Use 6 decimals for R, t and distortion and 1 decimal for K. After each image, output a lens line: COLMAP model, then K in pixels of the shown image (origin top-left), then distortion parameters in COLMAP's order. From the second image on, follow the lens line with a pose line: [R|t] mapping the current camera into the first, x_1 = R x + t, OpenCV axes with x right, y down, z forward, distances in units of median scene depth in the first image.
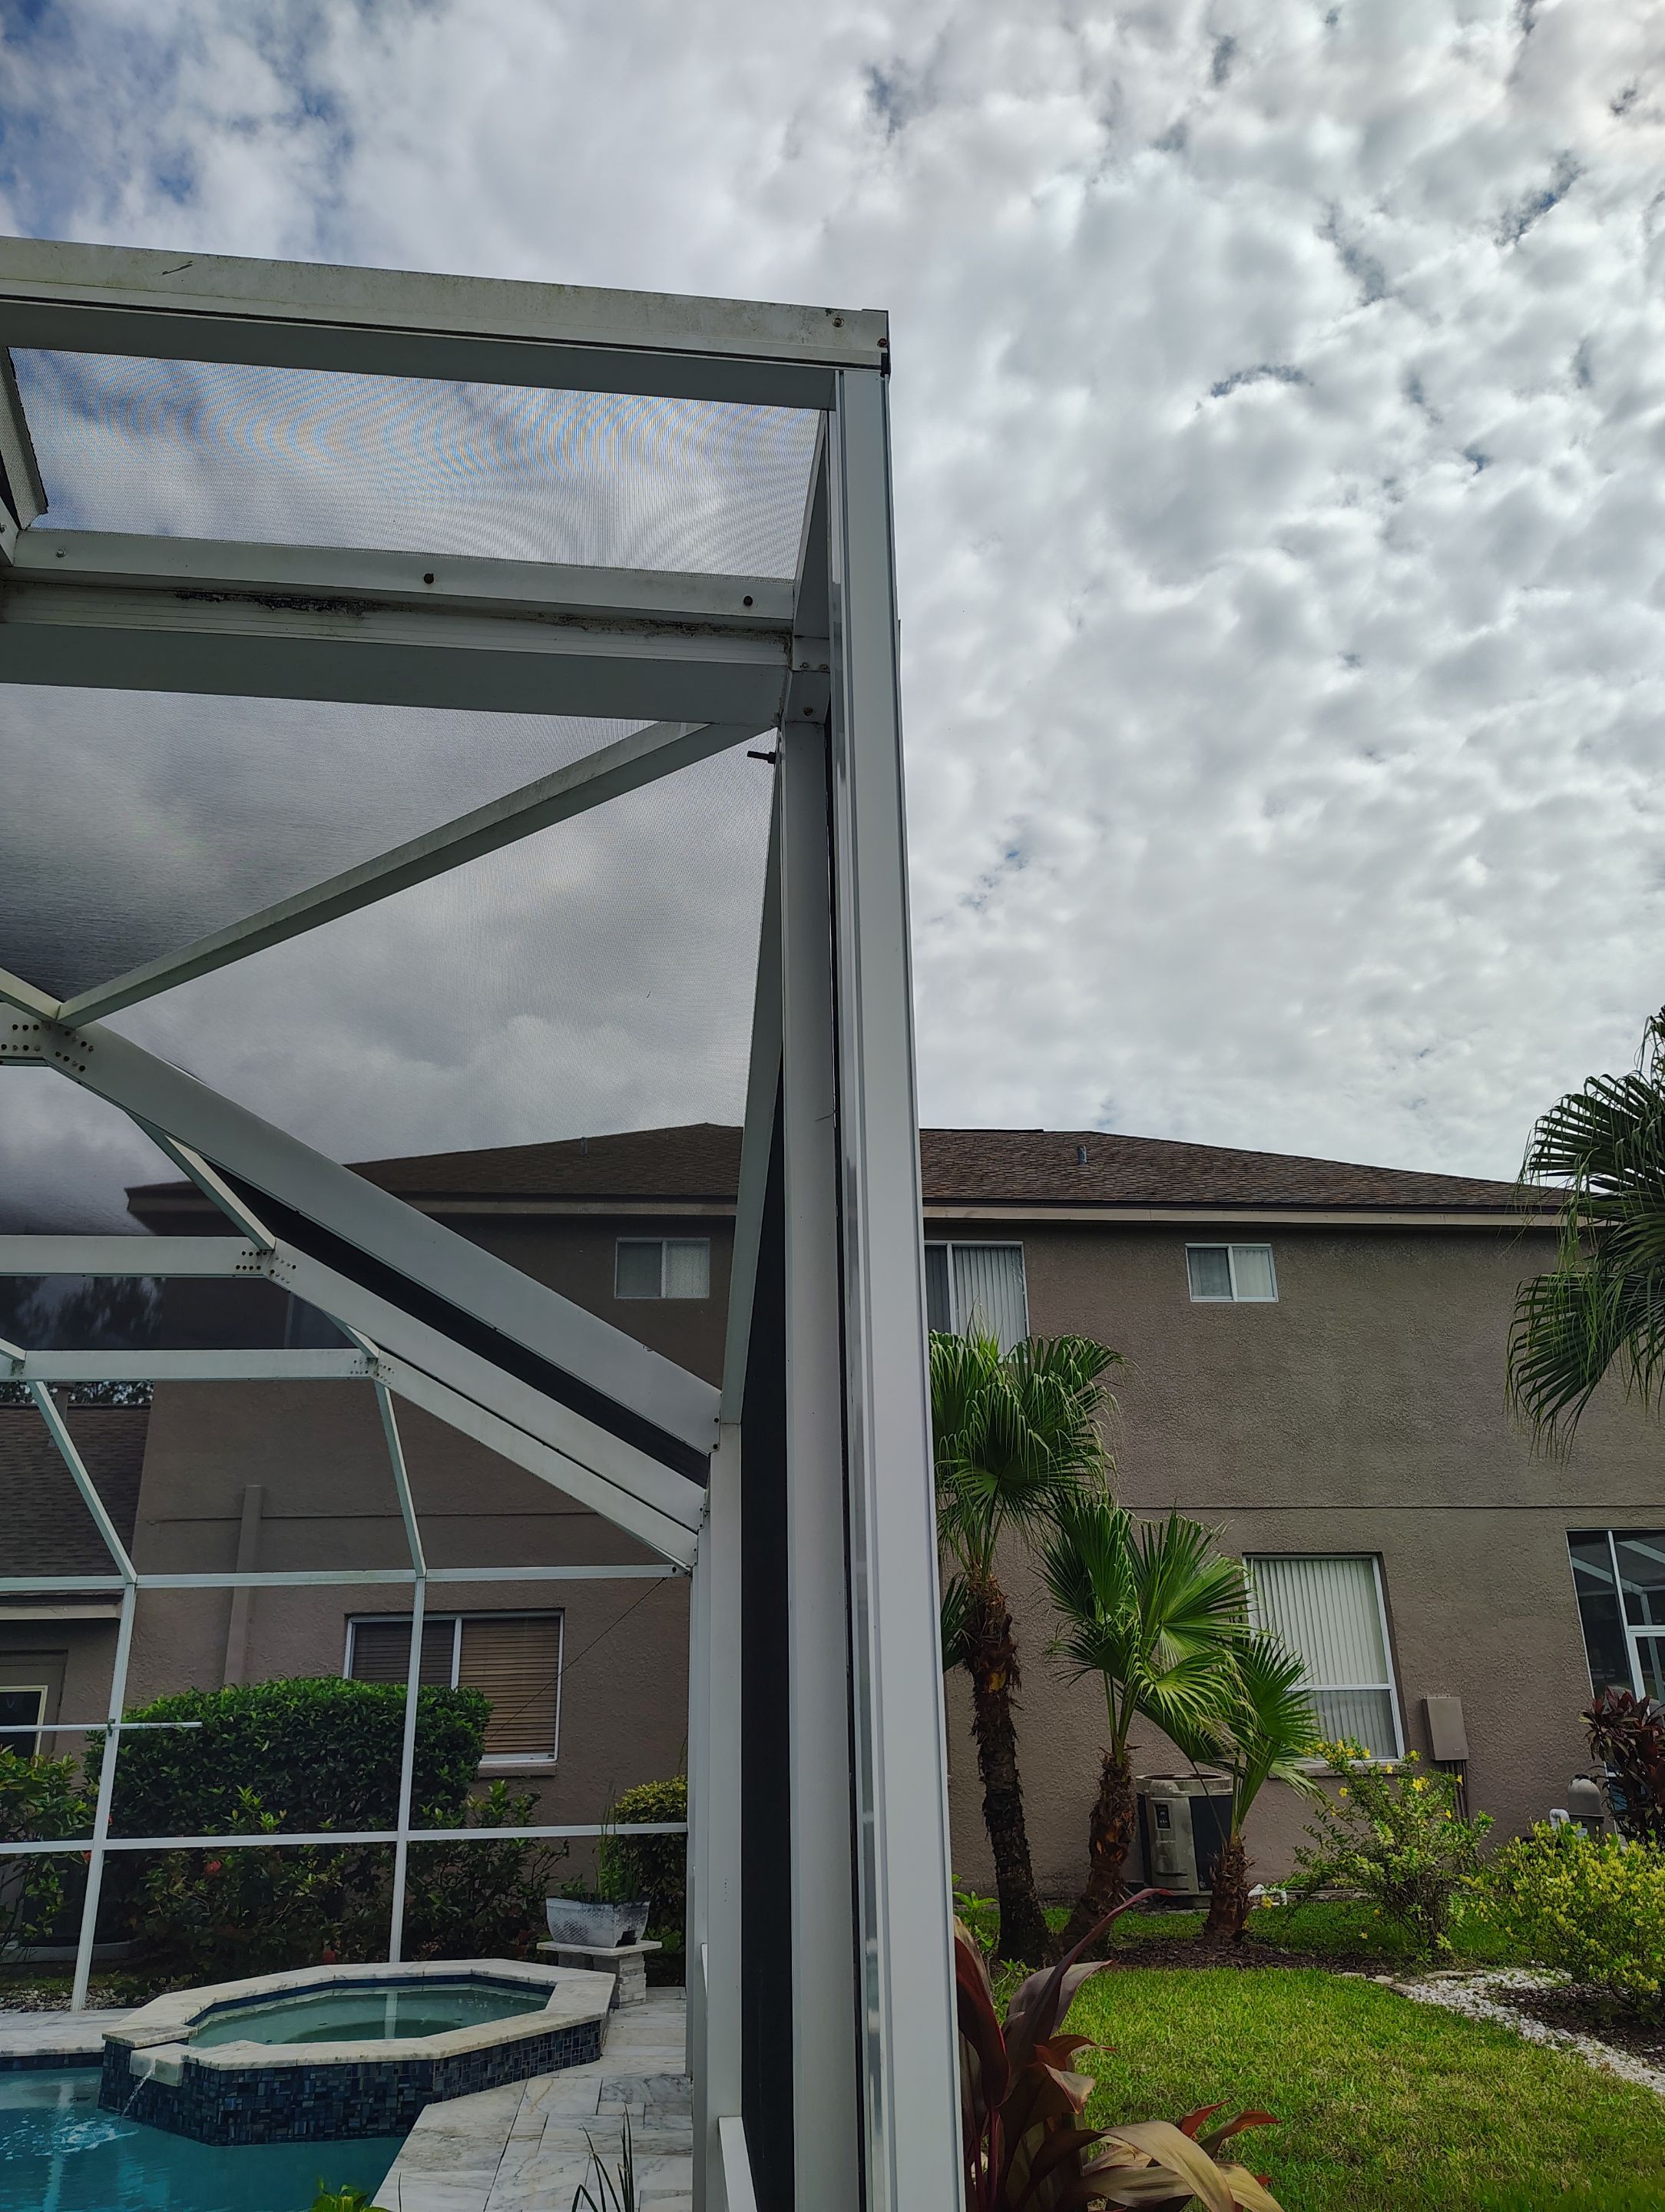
lens RADIAL K [[1497.0, 0, 837.1], [0, 1497.0, 1095.8], [0, 0, 1]] dist [0.044155, -0.050361]
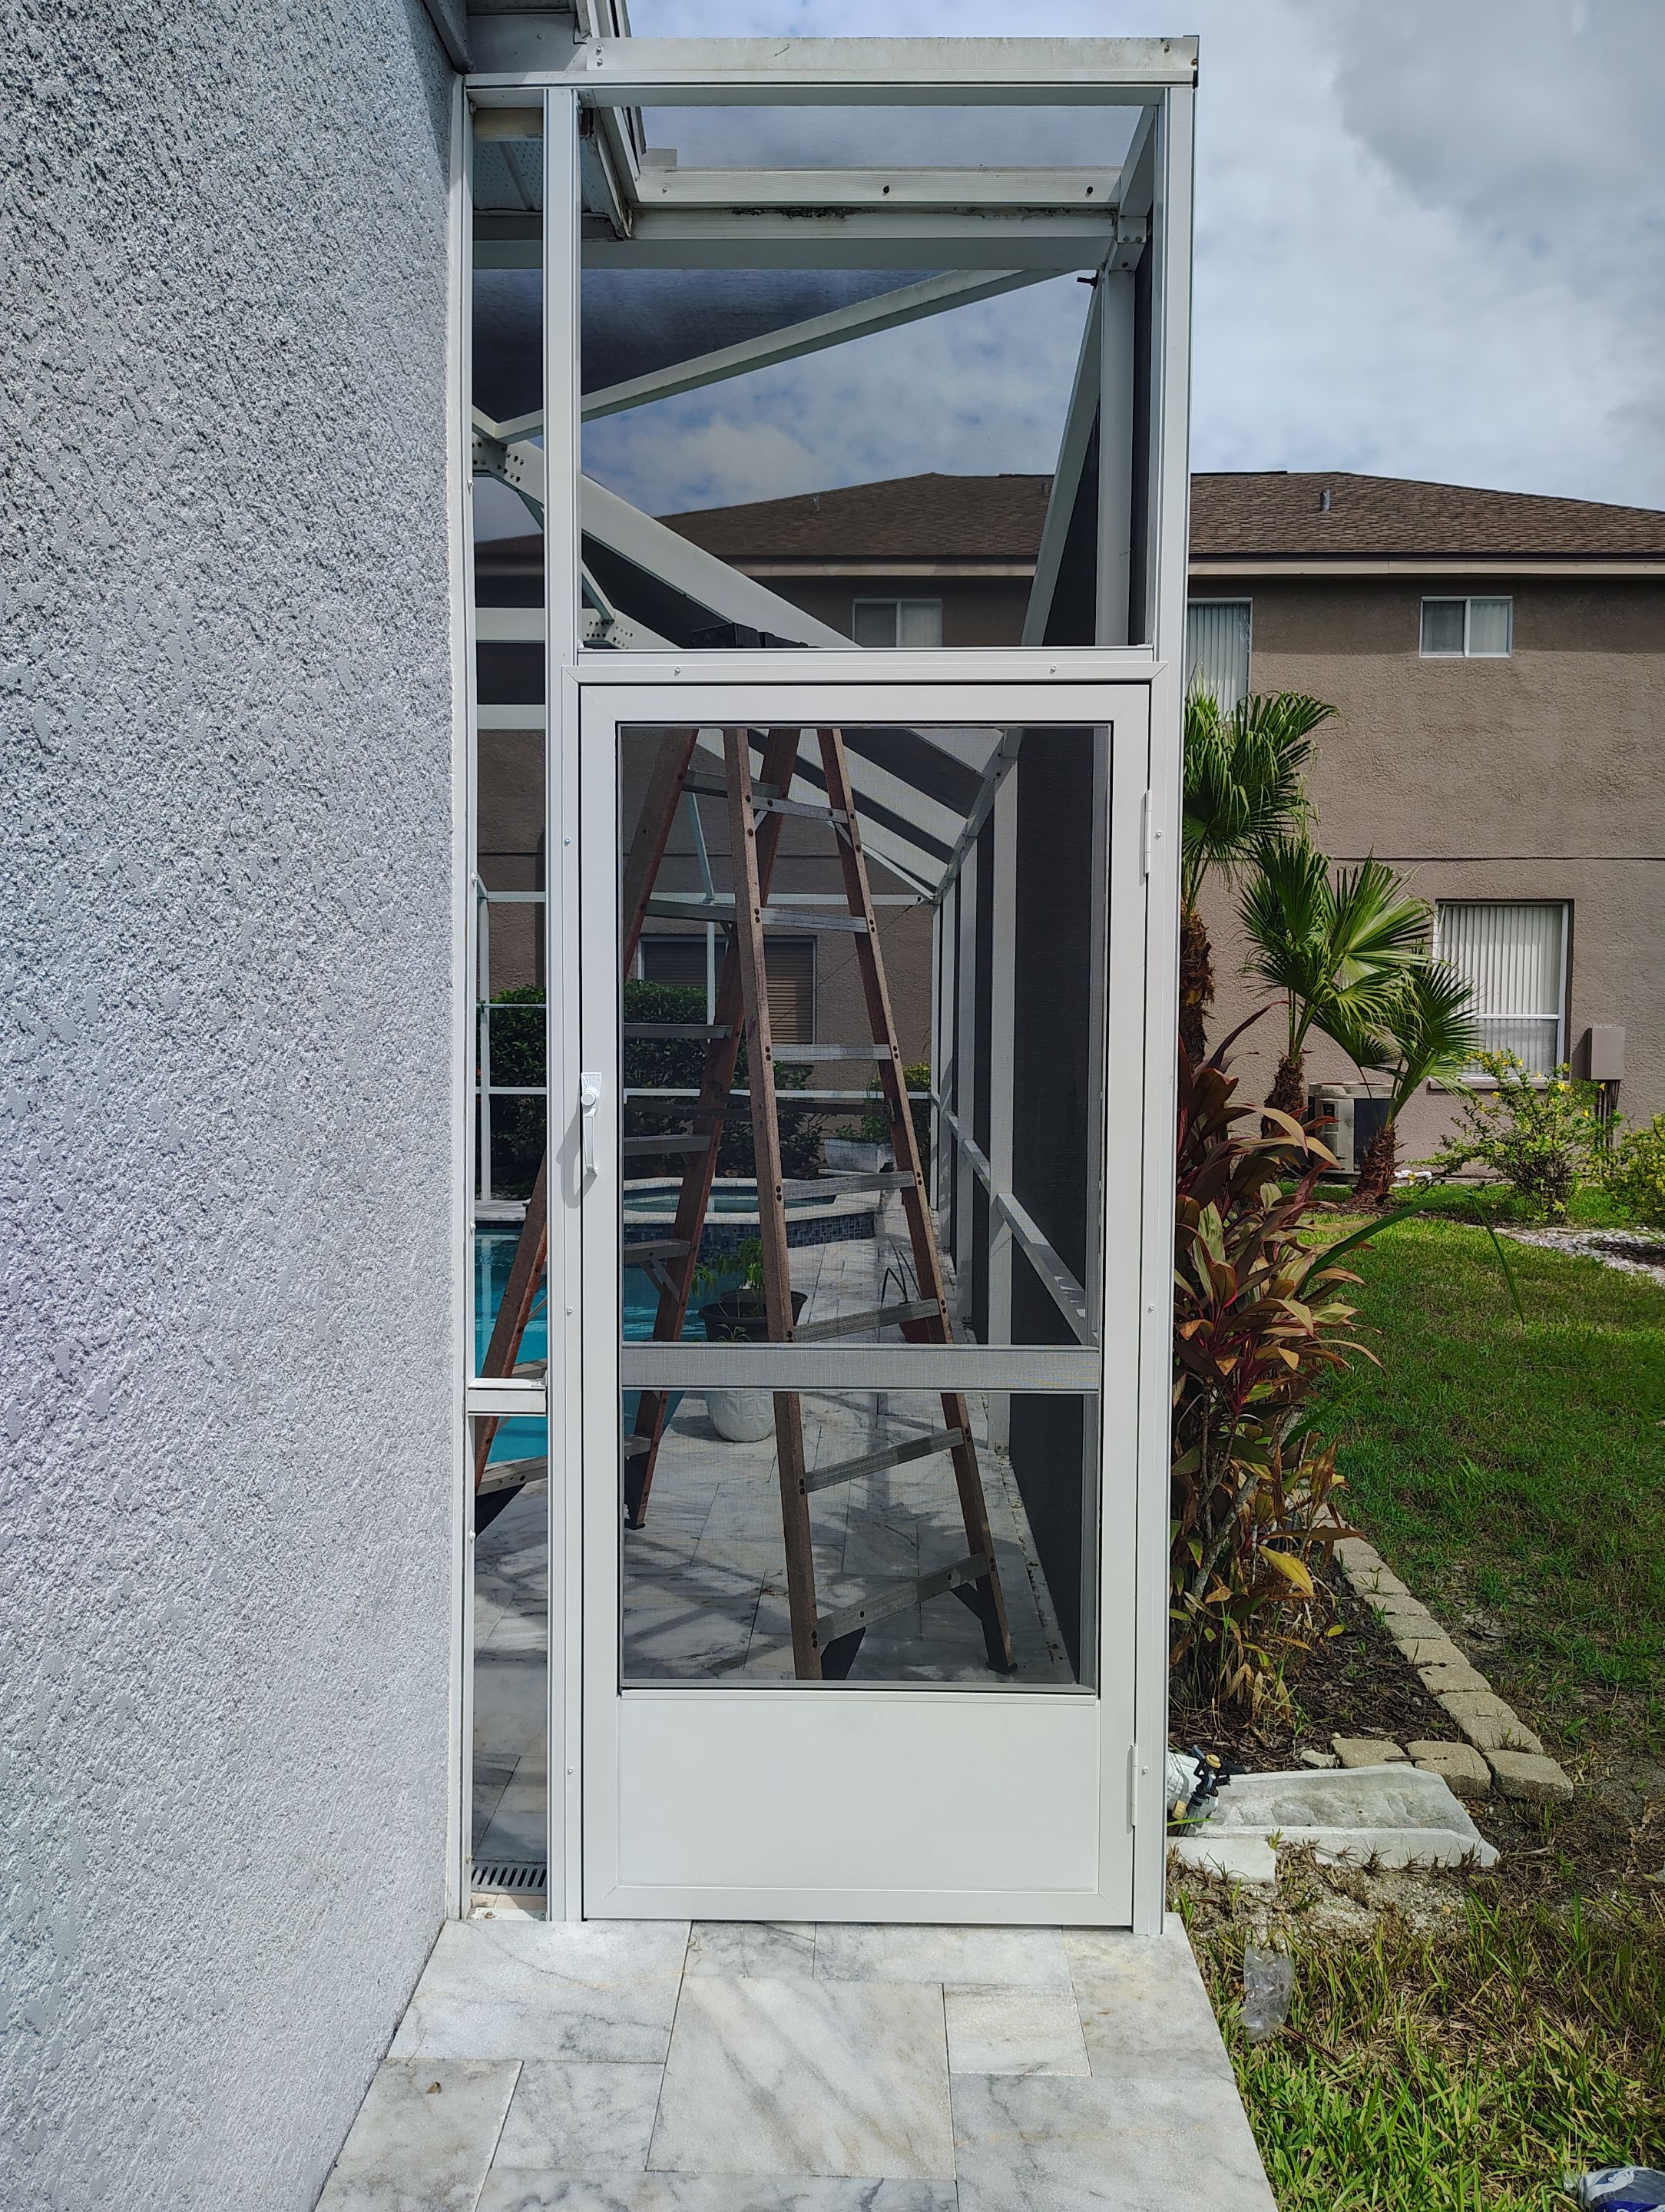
lens RADIAL K [[1497.0, 0, 837.1], [0, 1497.0, 1095.8], [0, 0, 1]] dist [0.044155, -0.050361]
pose [[0.990833, 0.033686, -0.130823, -0.014773], [0.022384, 0.914083, 0.404908, -0.021062], [0.133223, -0.404125, 0.904950, -0.142007]]
